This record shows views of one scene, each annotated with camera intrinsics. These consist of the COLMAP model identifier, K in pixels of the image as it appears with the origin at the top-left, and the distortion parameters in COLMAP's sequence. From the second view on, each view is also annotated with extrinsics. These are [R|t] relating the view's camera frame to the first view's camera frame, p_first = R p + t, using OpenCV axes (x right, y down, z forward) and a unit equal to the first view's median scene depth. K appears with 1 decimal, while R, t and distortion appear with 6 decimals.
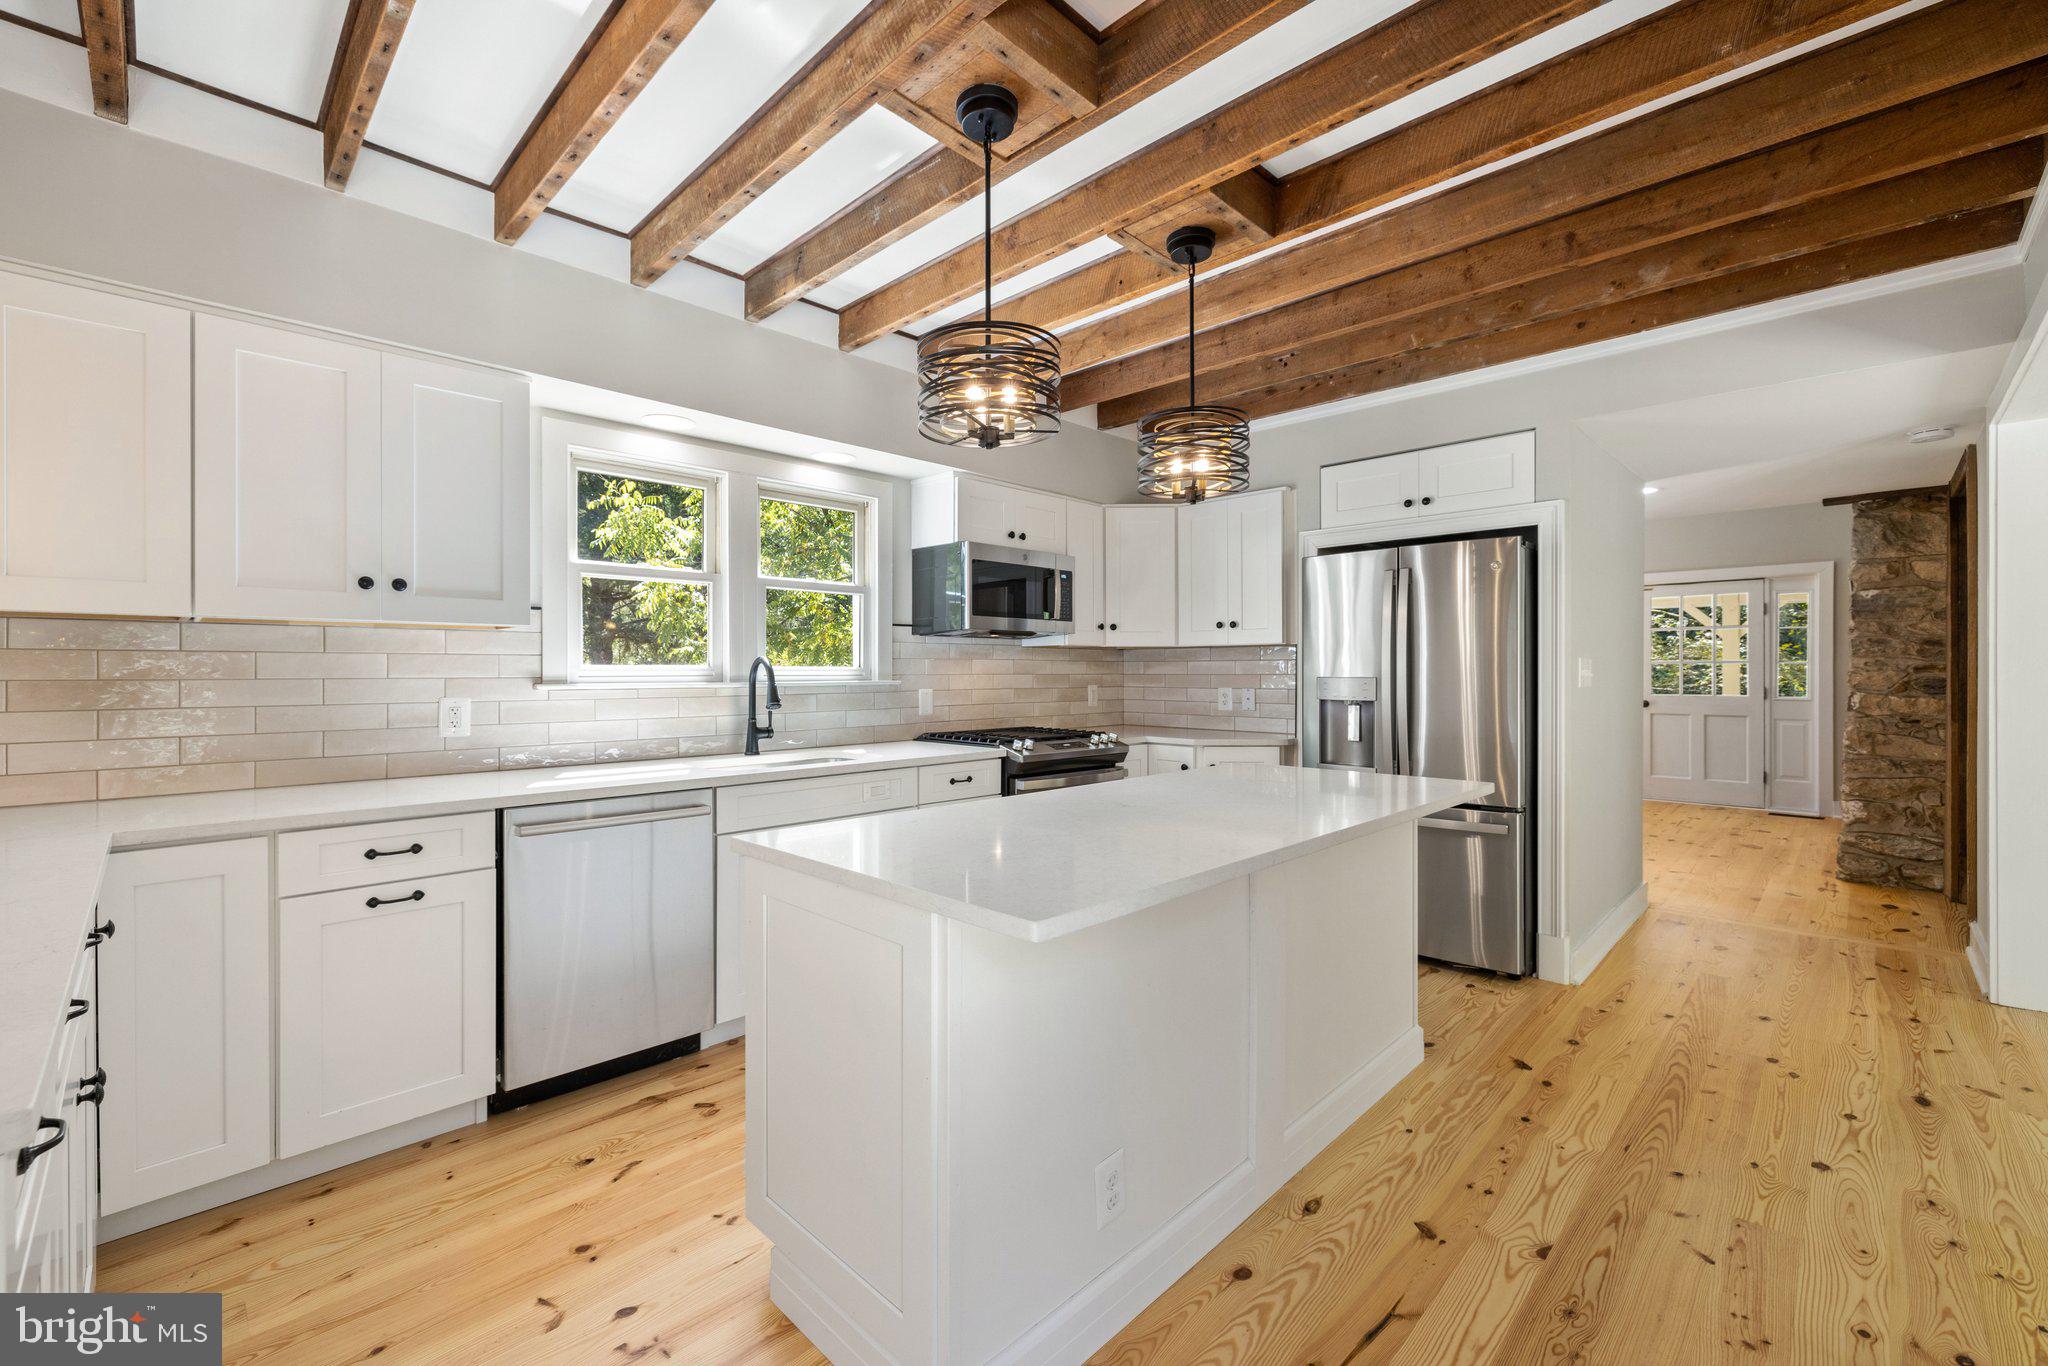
lens RADIAL K [[861.0, 0, 988.2], [0, 861.0, 668.3], [0, 0, 1]] dist [0.001565, -0.000577]
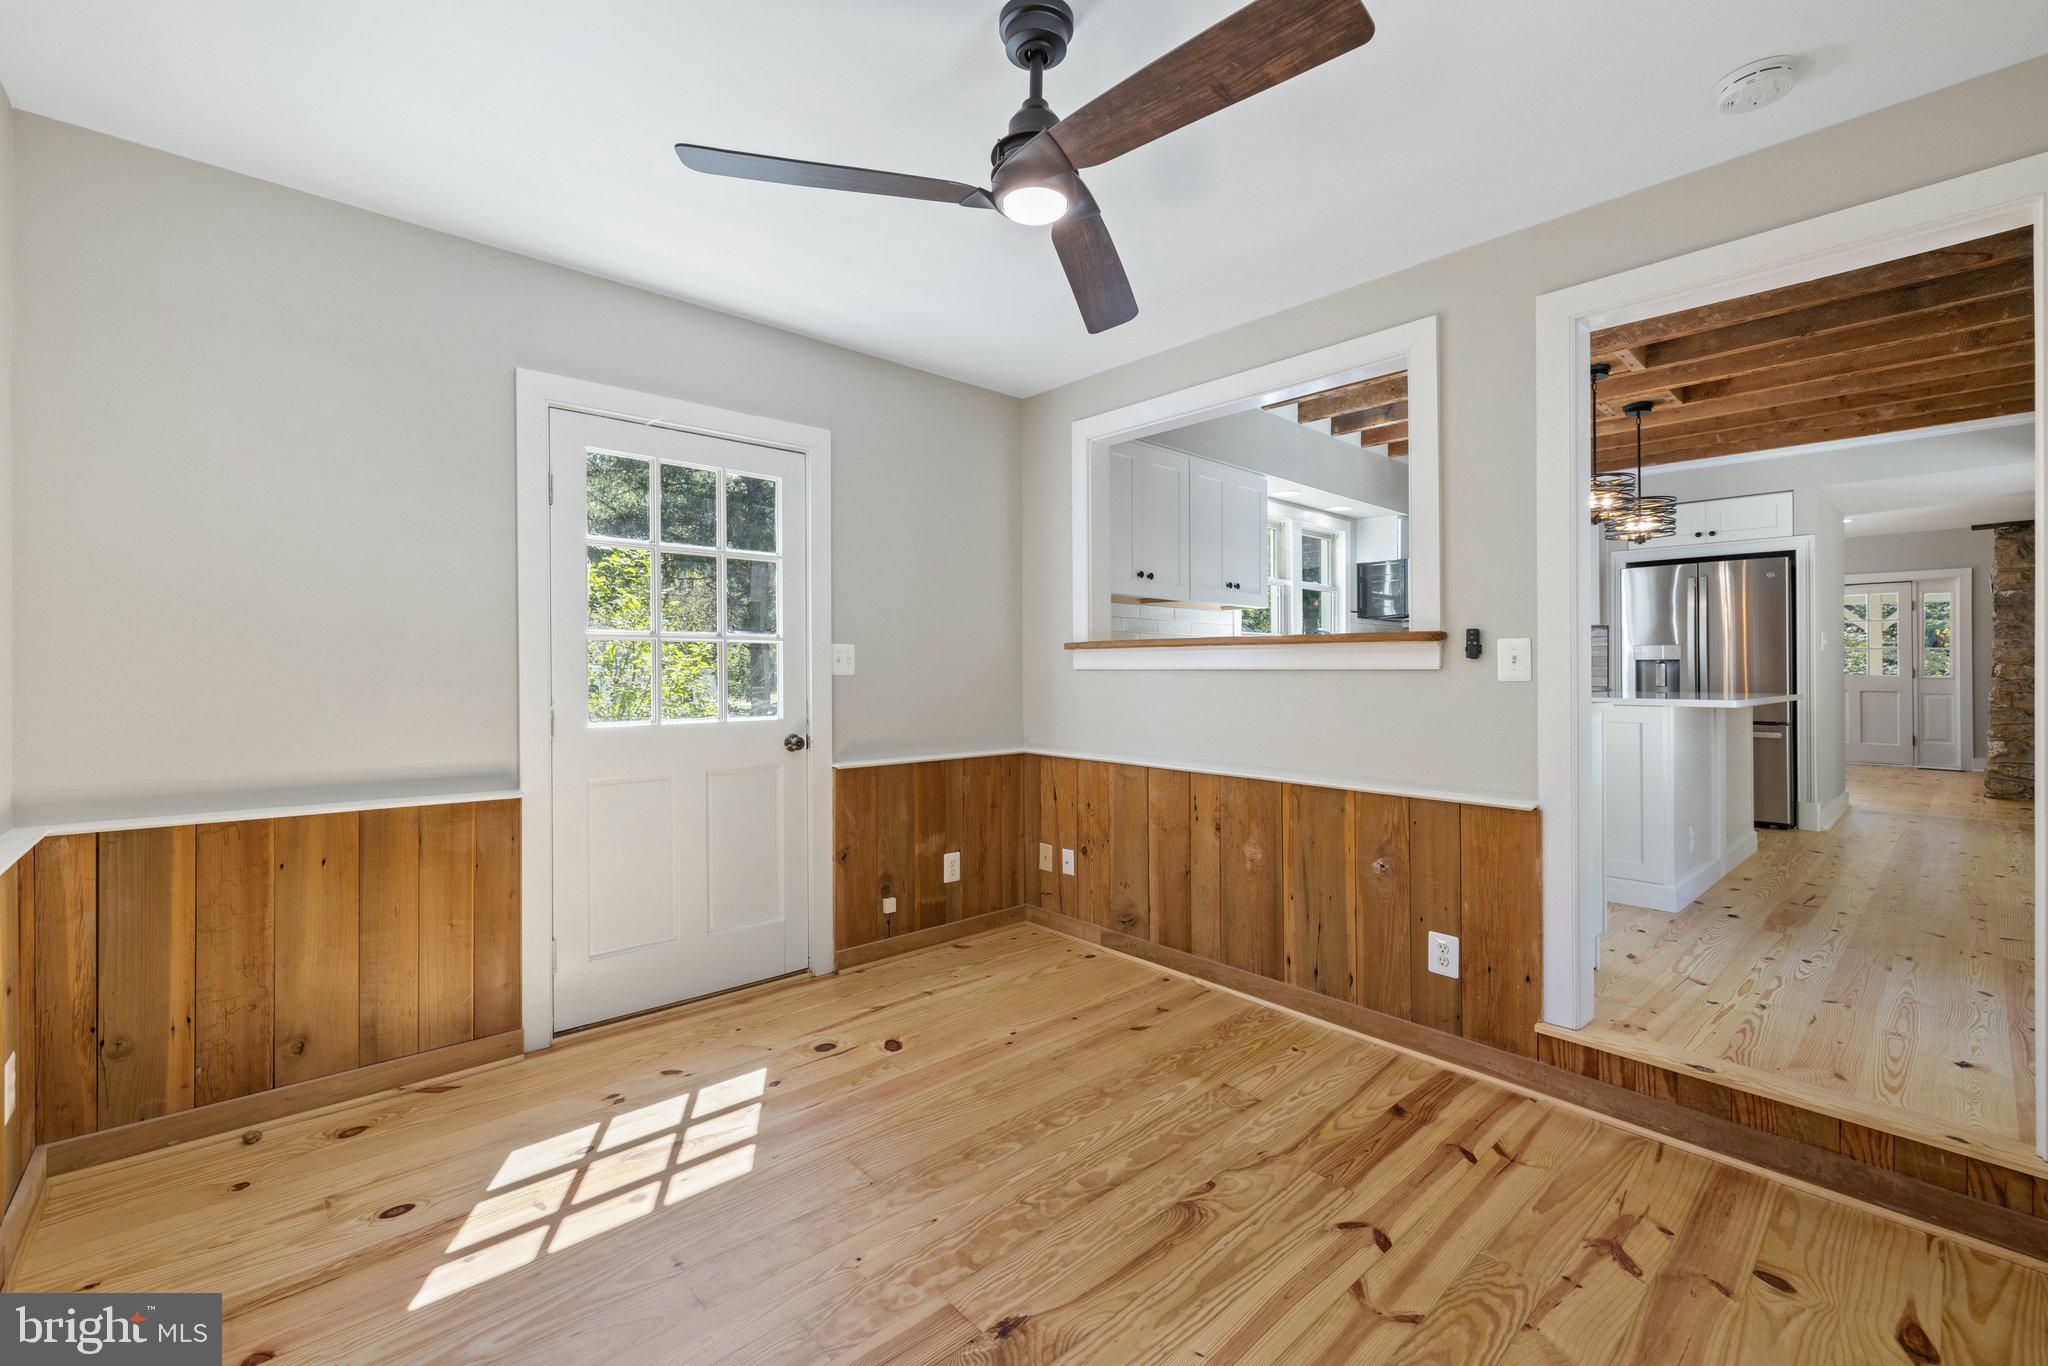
lens RADIAL K [[861.0, 0, 994.7], [0, 861.0, 662.1], [0, 0, 1]] dist [0.001565, -0.000577]
pose [[0.998339, 0.003163, -0.057529, -0.563353], [-0.003807, 0.999931, -0.011087, 0.050045], [0.057490, 0.011287, 0.998282, -0.512793]]
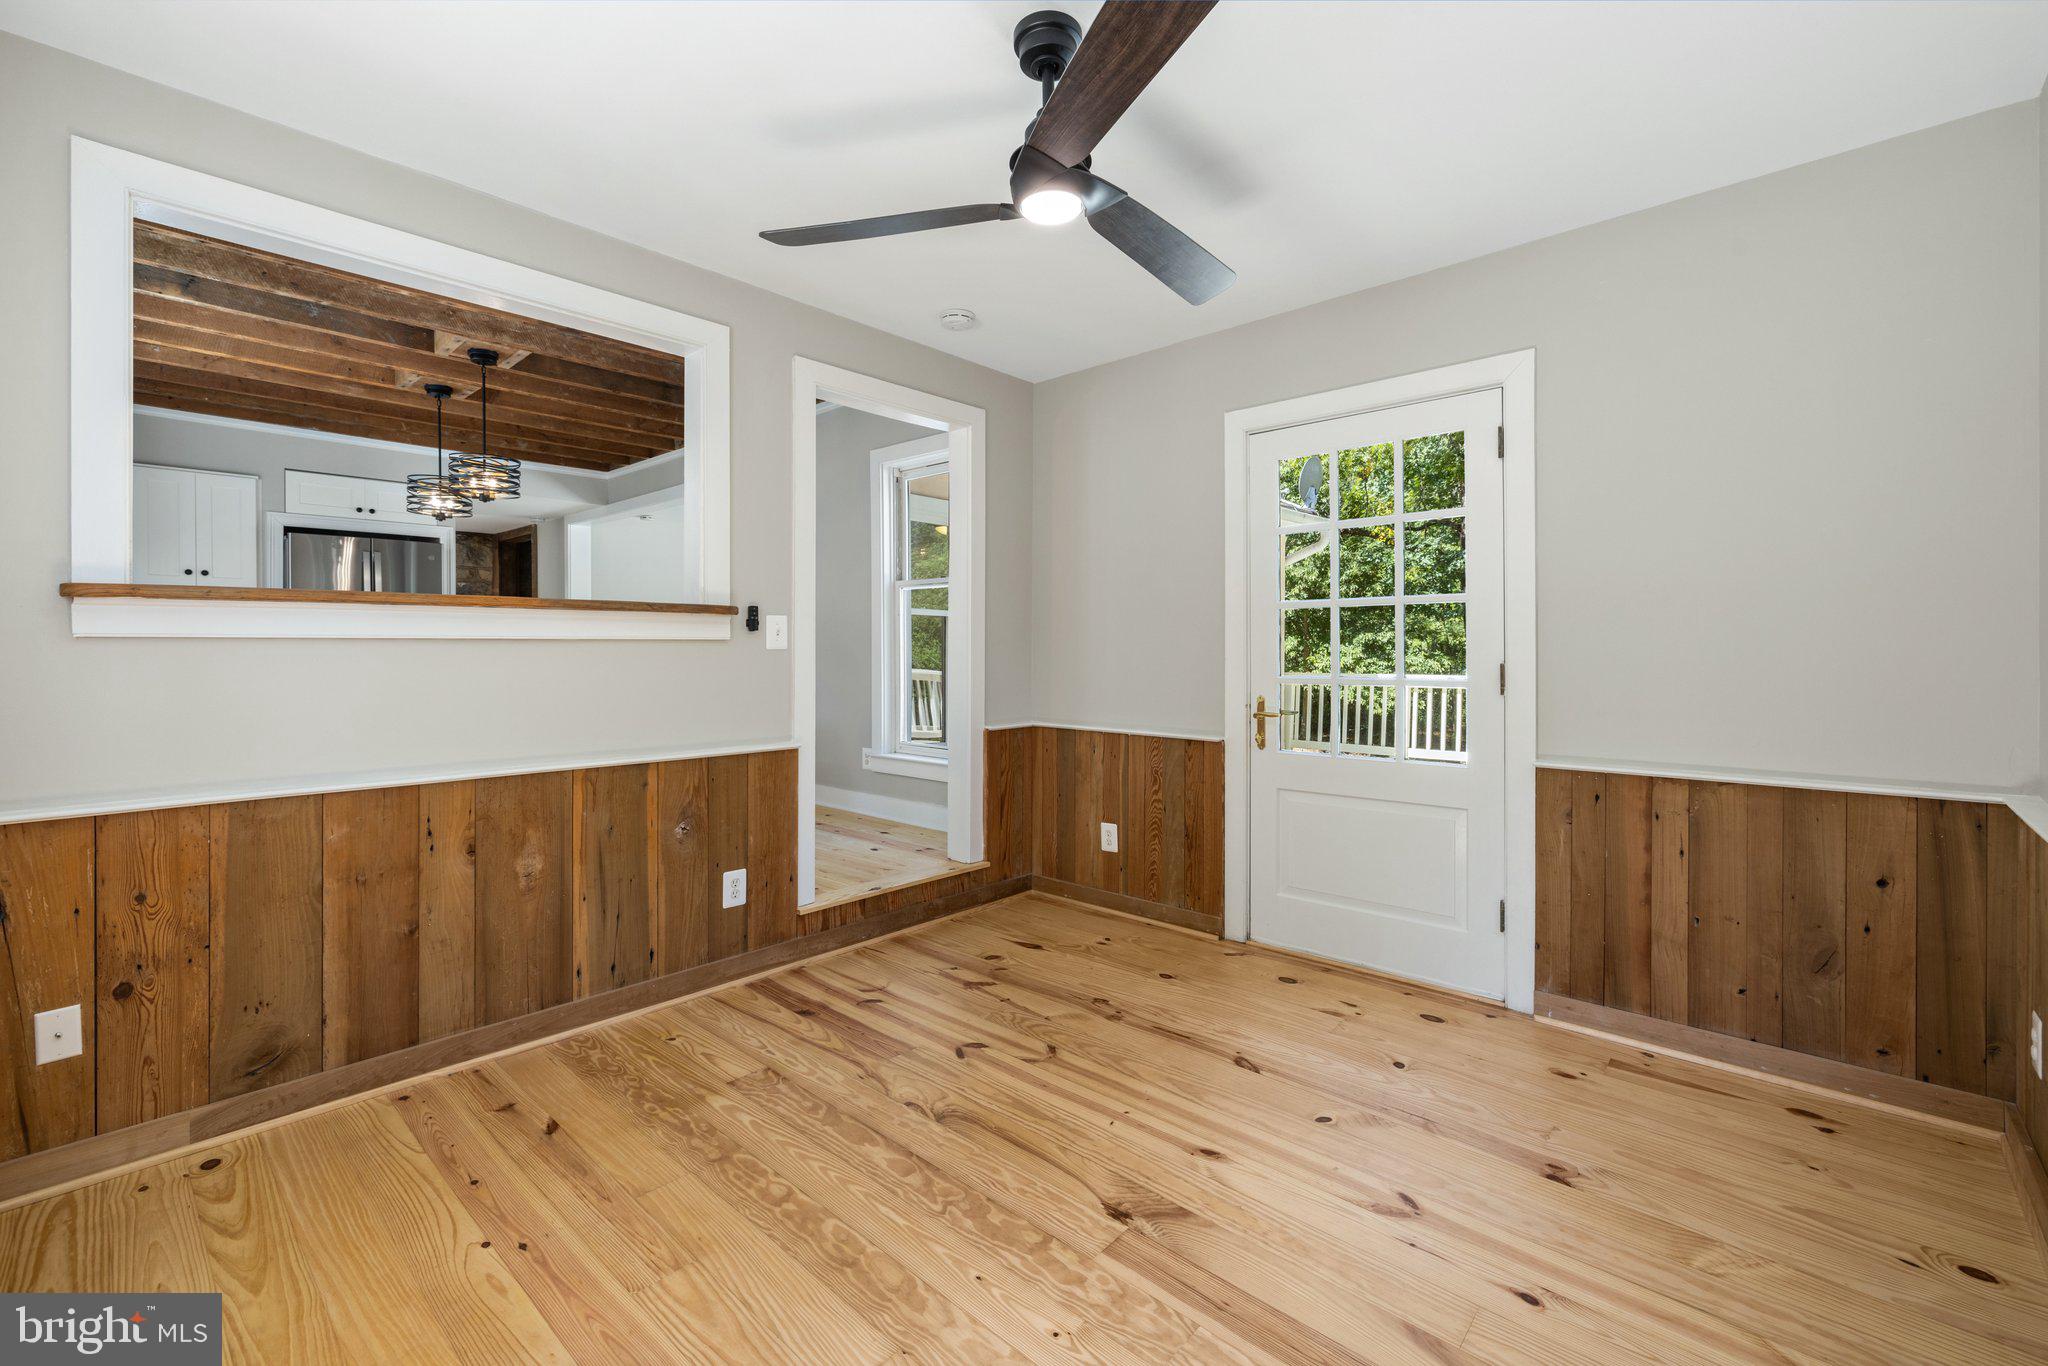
lens RADIAL K [[861.0, 0, 1016.2], [0, 861.0, 635.6], [0, 0, 1]] dist [0.001565, -0.000577]
pose [[-0.051050, 0.012162, 0.998622, -0.952431], [0.001394, 0.999926, -0.012107, 0.052336], [-0.998695, 0.000775, -0.051063, -0.118514]]
